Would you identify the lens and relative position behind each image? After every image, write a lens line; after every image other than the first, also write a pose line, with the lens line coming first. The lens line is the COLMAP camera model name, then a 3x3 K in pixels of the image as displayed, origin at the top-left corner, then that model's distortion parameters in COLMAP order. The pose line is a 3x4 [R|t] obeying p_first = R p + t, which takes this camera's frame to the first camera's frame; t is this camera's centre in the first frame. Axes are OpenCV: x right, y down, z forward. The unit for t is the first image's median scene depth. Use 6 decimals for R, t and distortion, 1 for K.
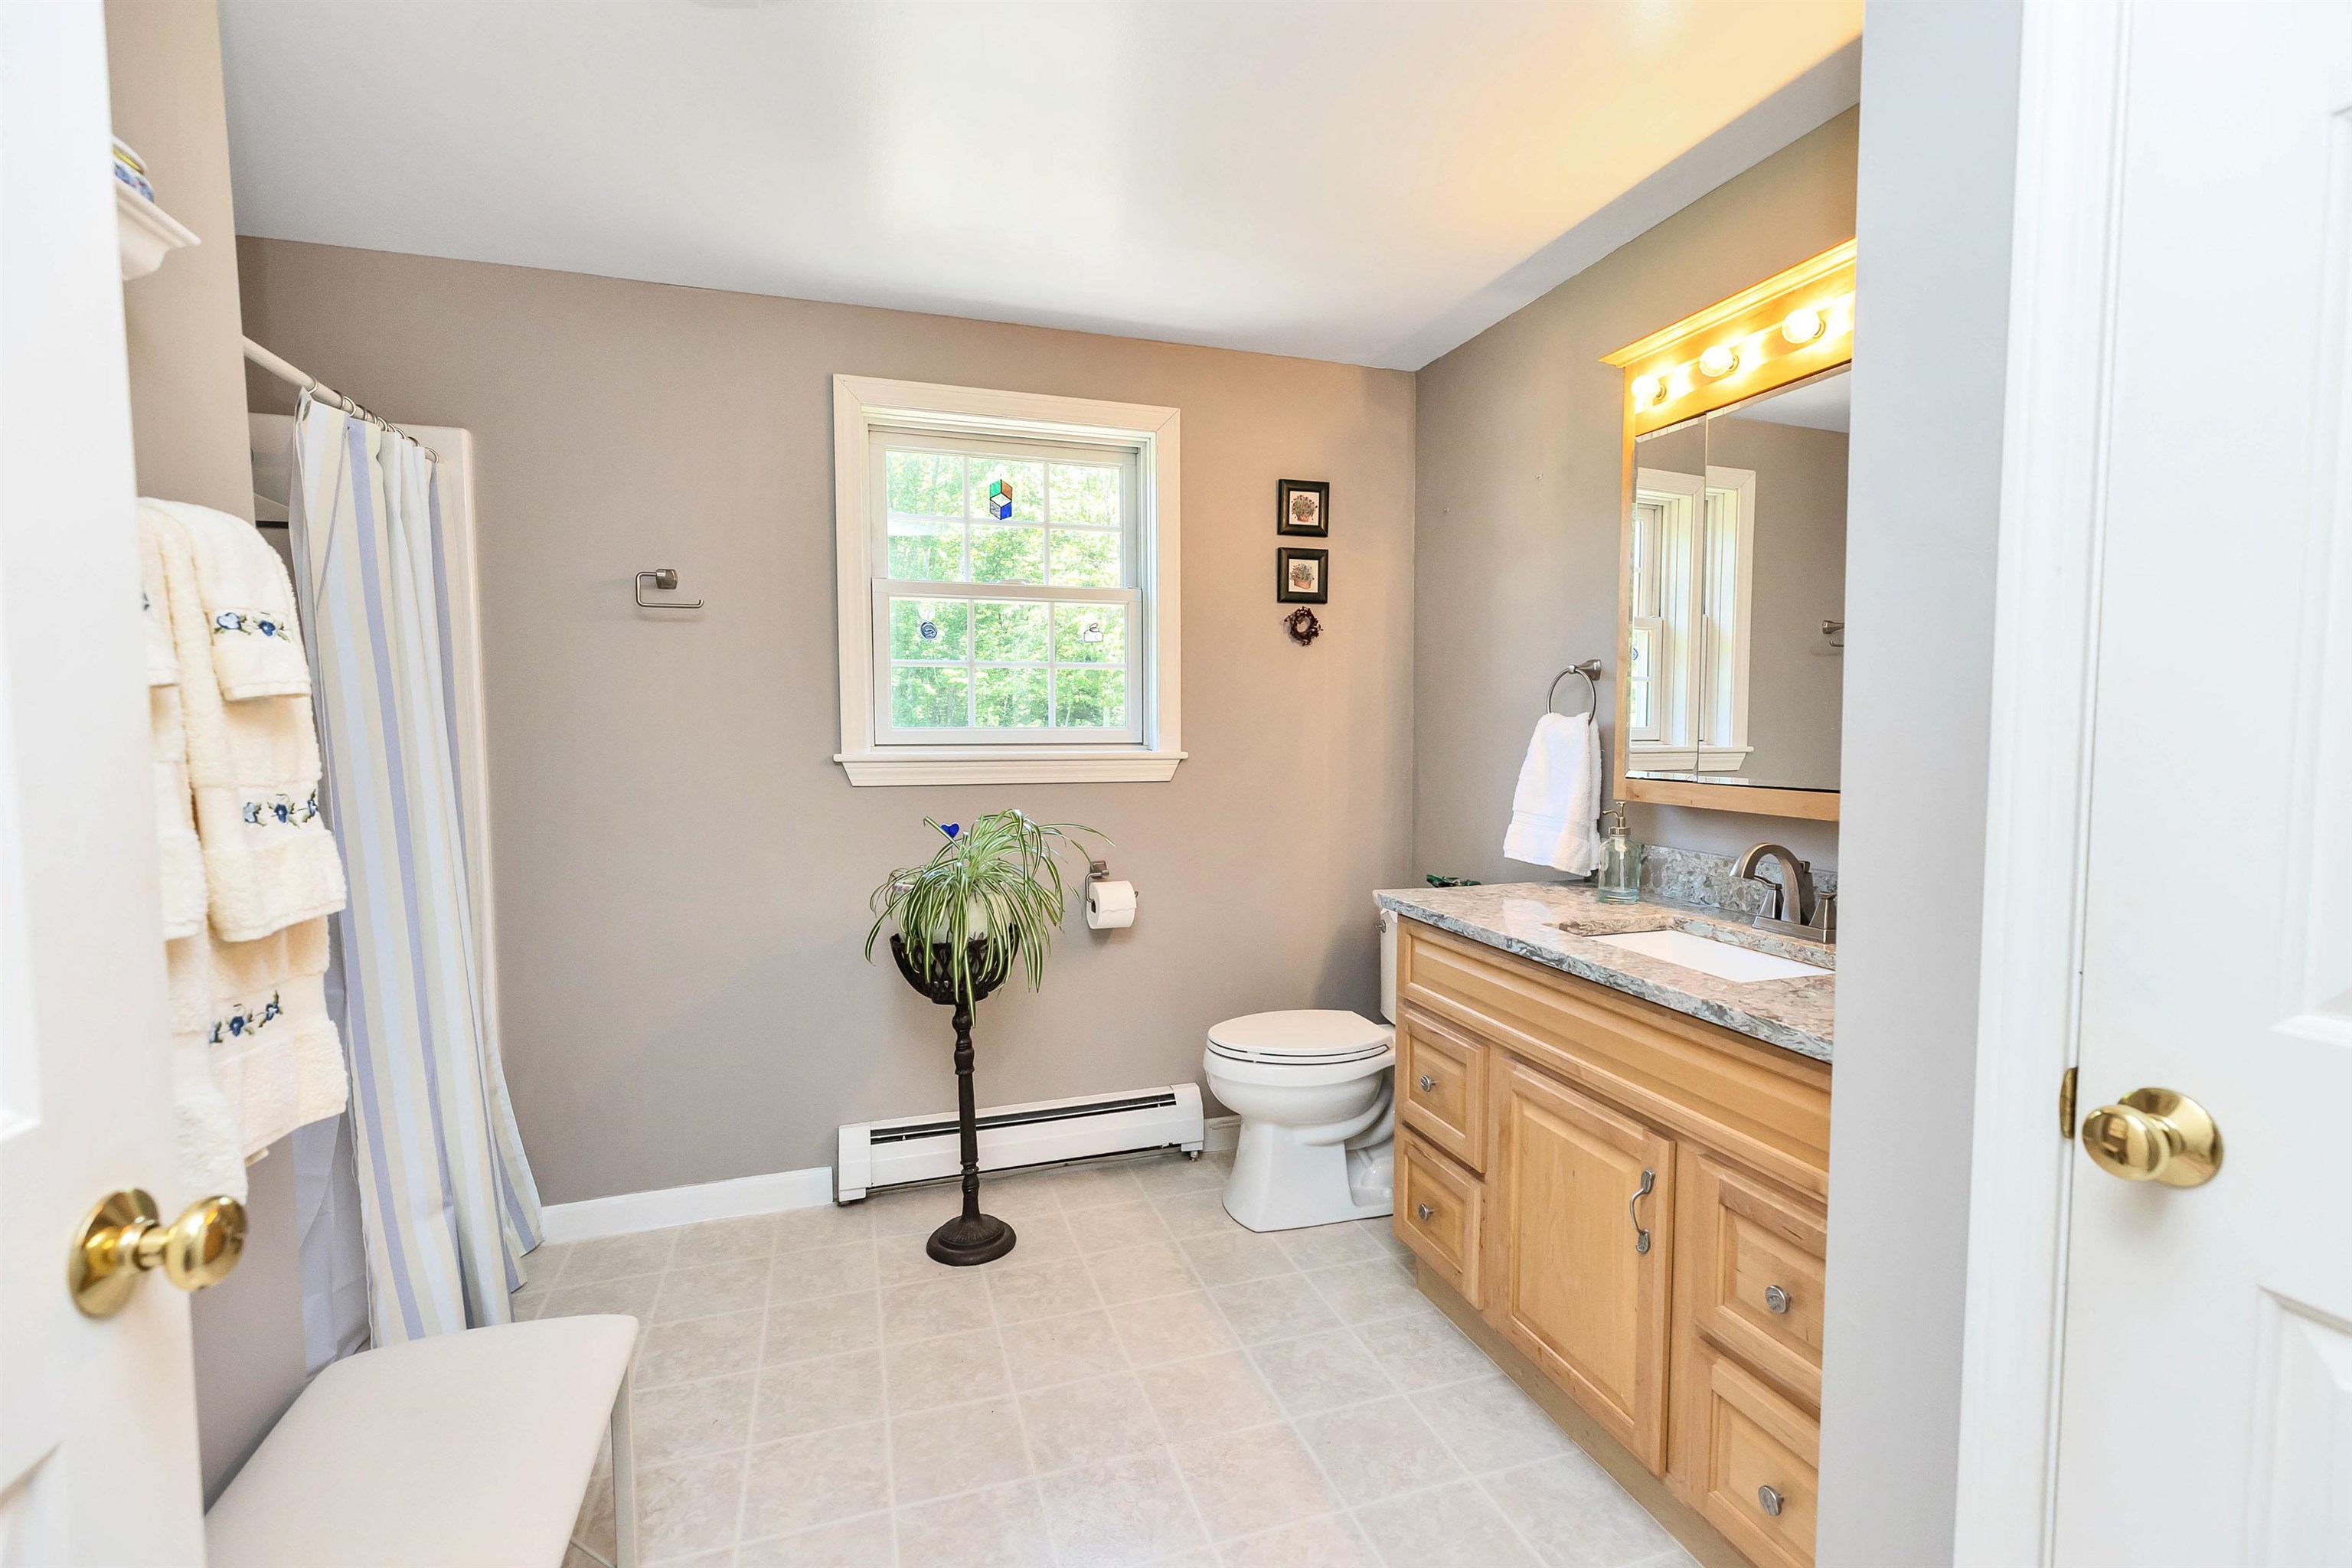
lens RADIAL K [[1057.9, 0, 1176.0], [0, 1057.9, 784.0], [0, 0, 1]] dist [0.002940, 0.000097]
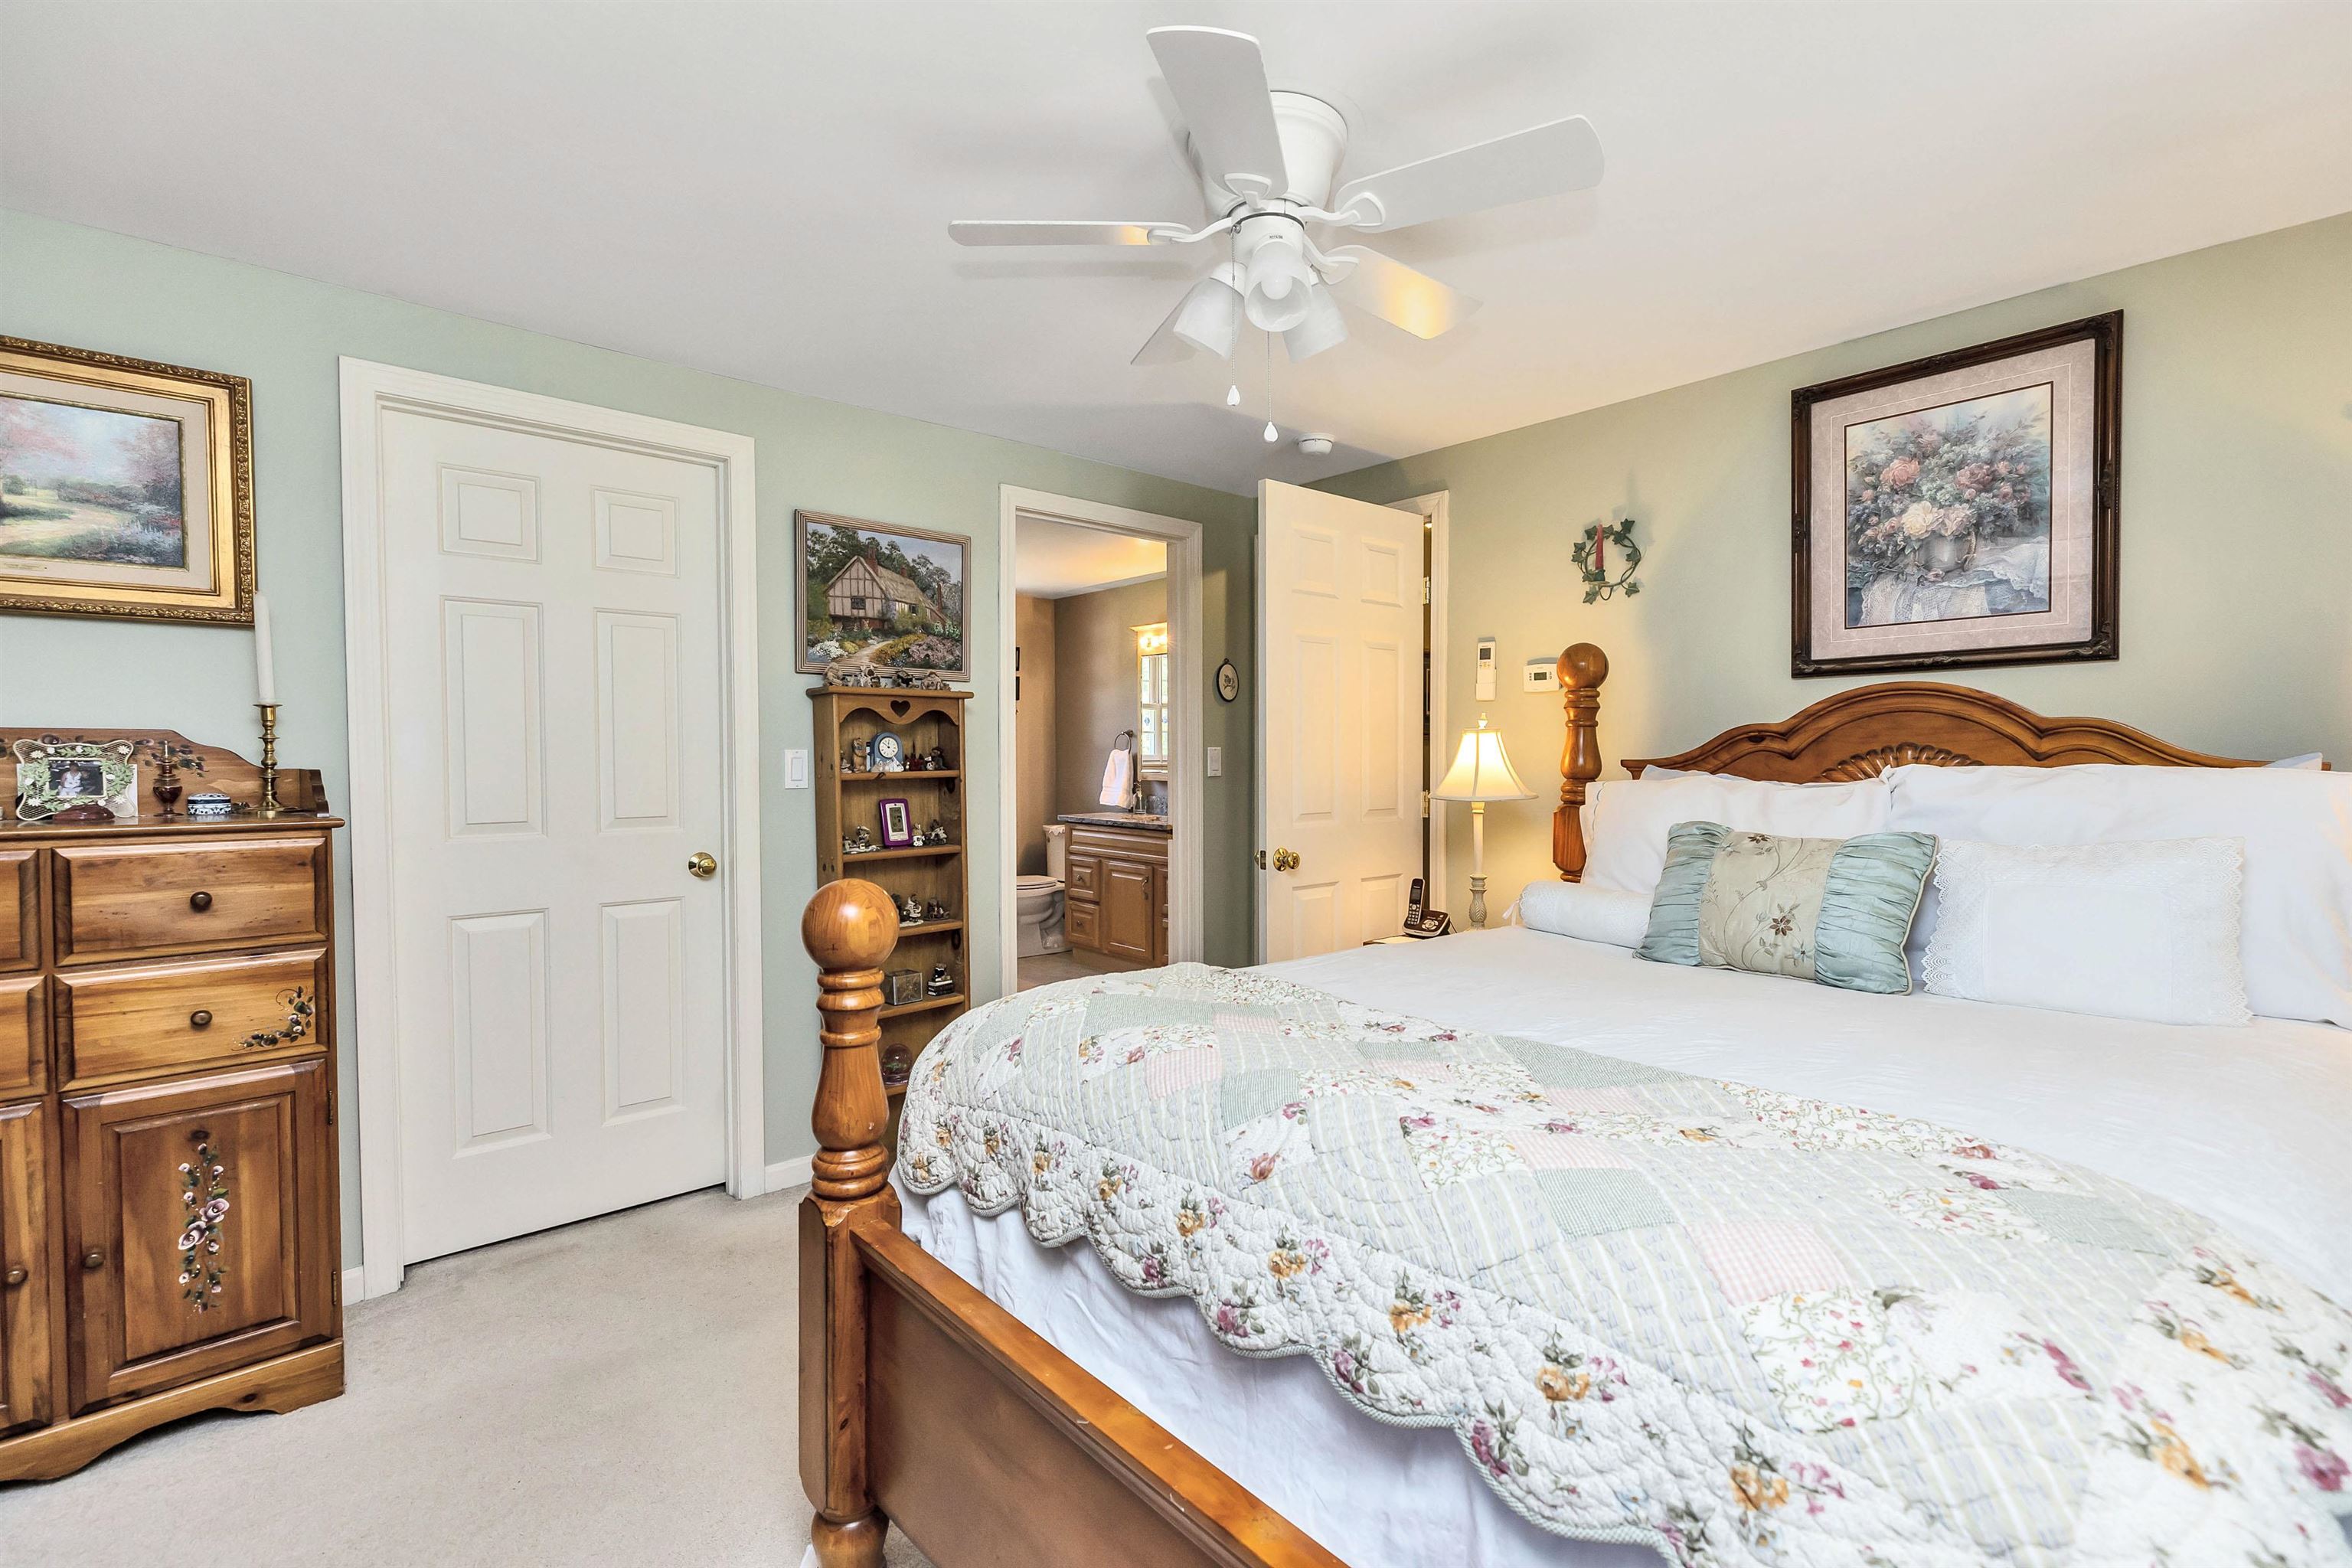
lens RADIAL K [[1046.1, 0, 1183.7], [0, 1046.1, 779.8], [0, 0, 1]] dist [0.000069, -0.000270]
pose [[0.906454, -0.007882, 0.422232, -0.583191], [0.023133, 0.999251, -0.031009, 0.092609], [-0.421672, 0.037876, 0.905957, -1.412692]]
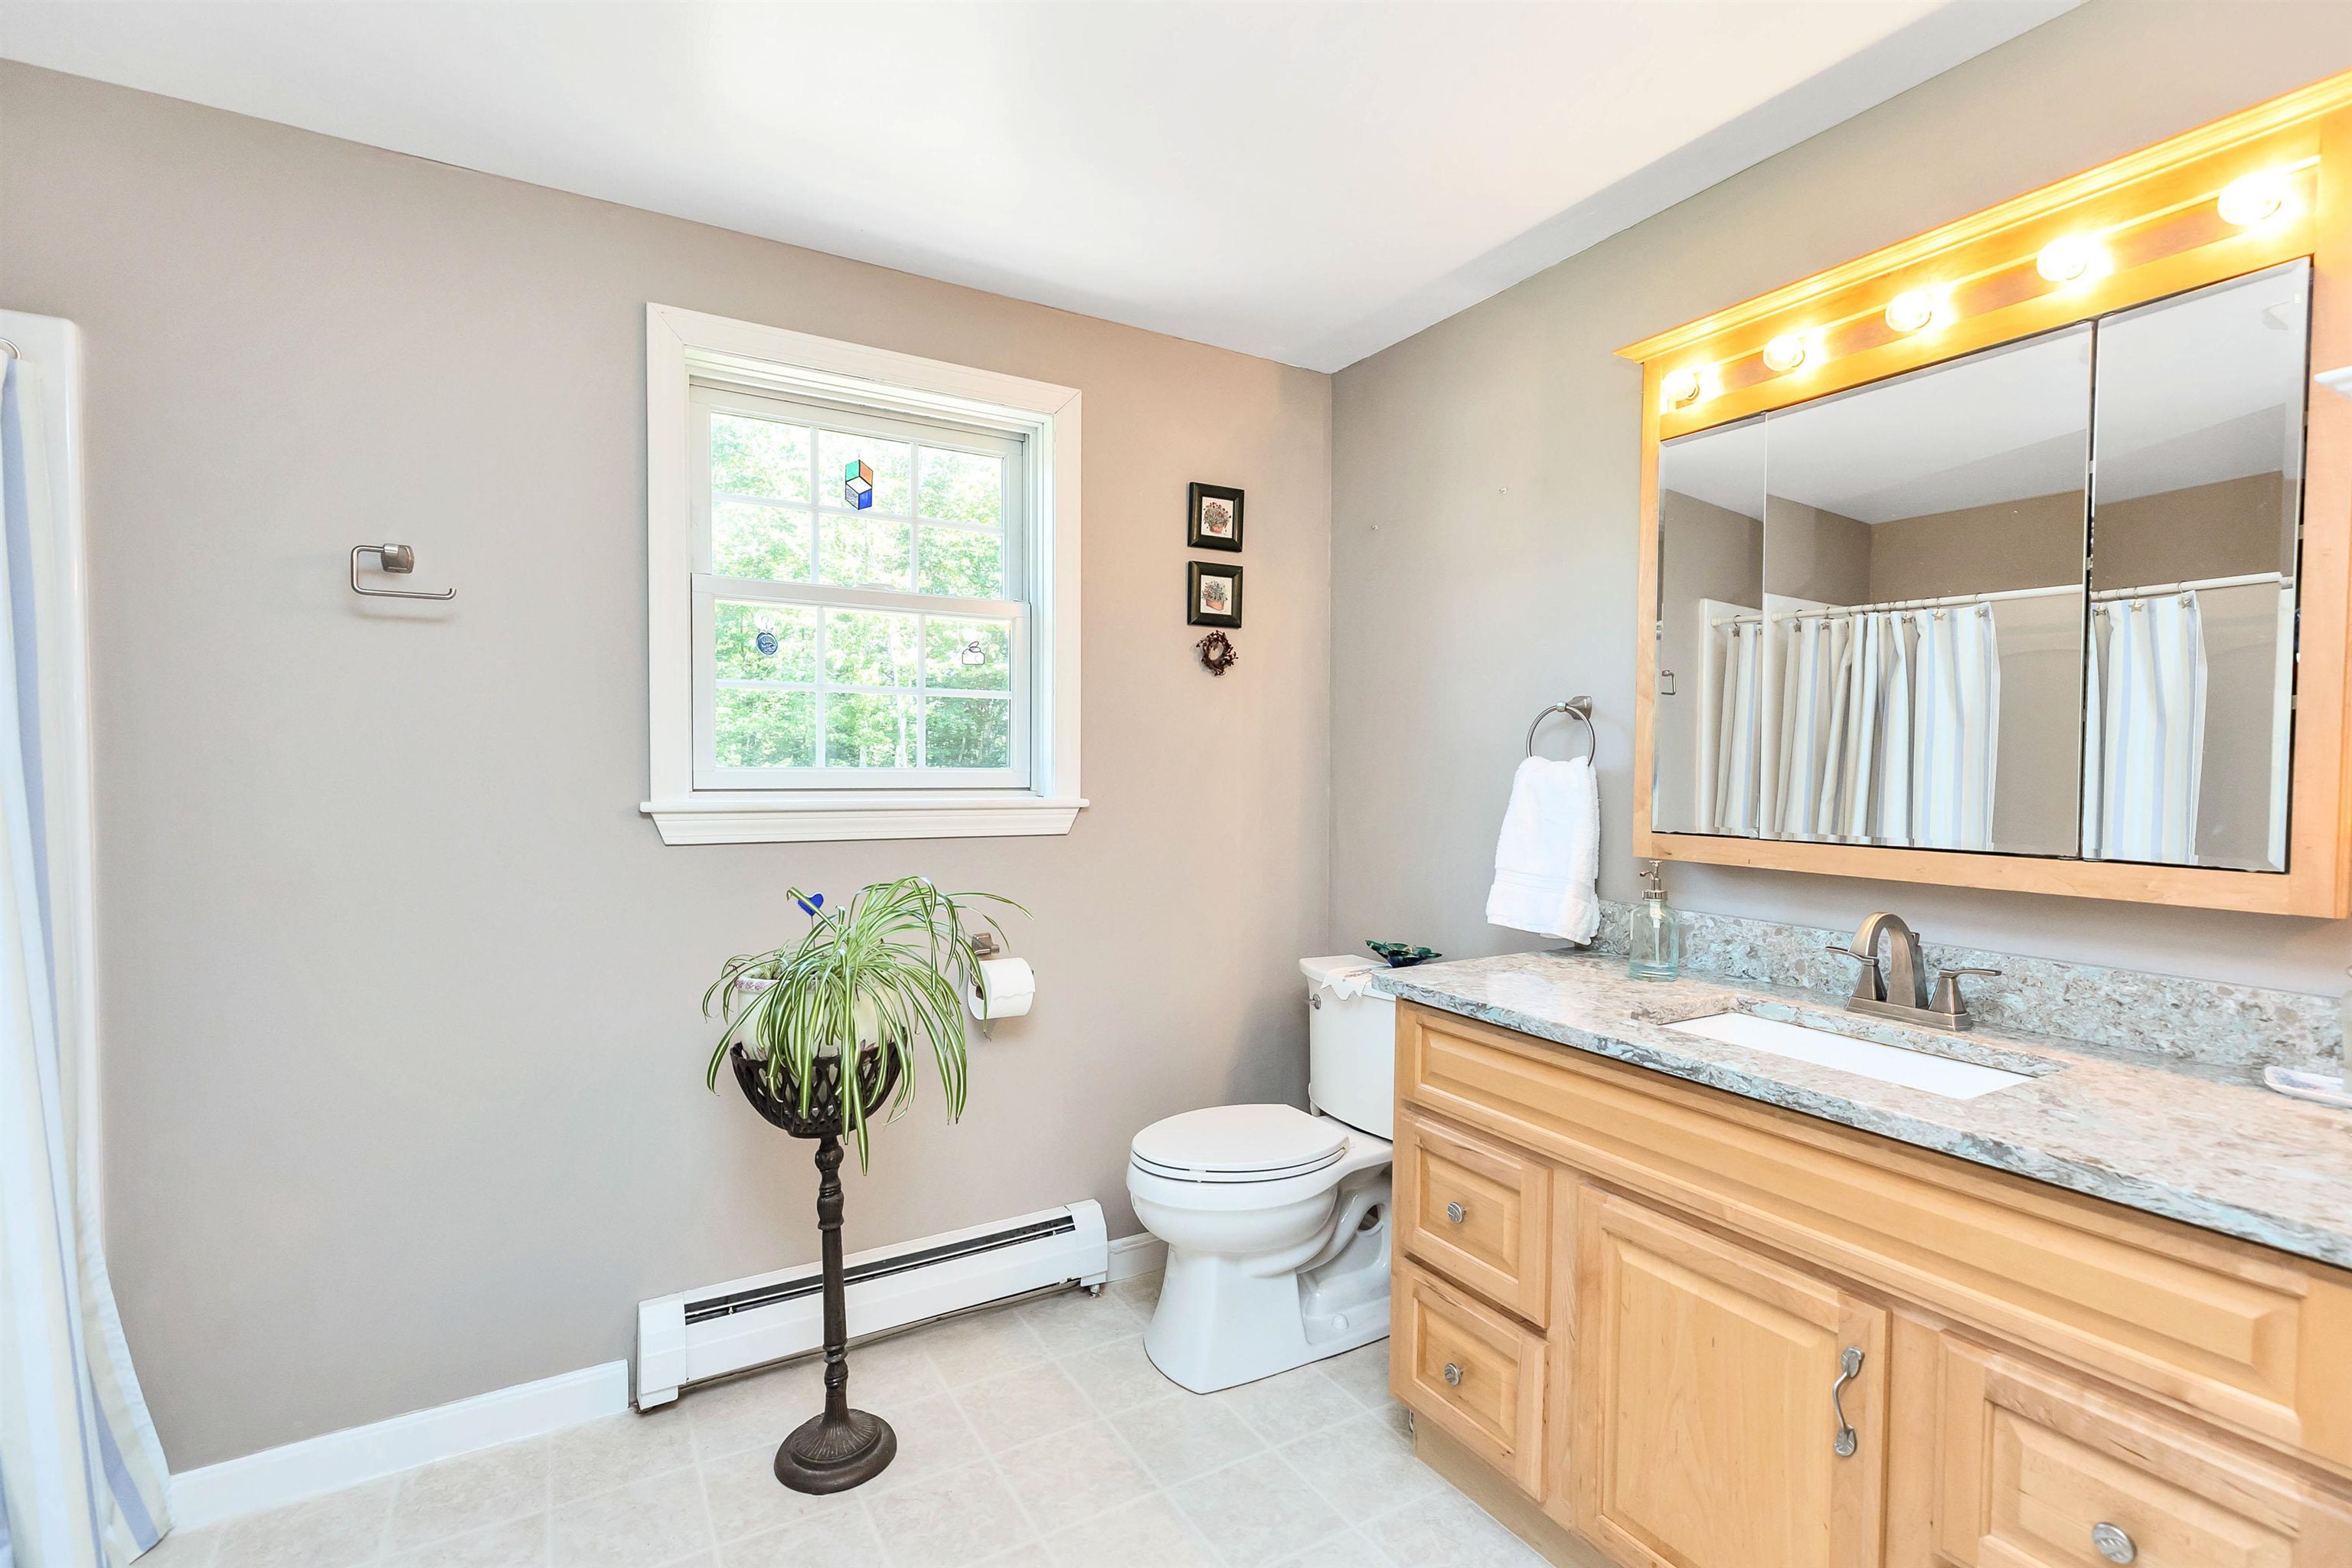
lens RADIAL K [[1073.7, 0, 1158.3], [0, 1073.7, 789.5], [0, 0, 1]] dist [0.001989, -0.000347]
pose [[0.979221, 0.003268, 0.202769, -0.128510], [0.003664, 0.999422, -0.033803, -0.010799], [-0.202762, 0.033843, 0.978643, 0.195969]]
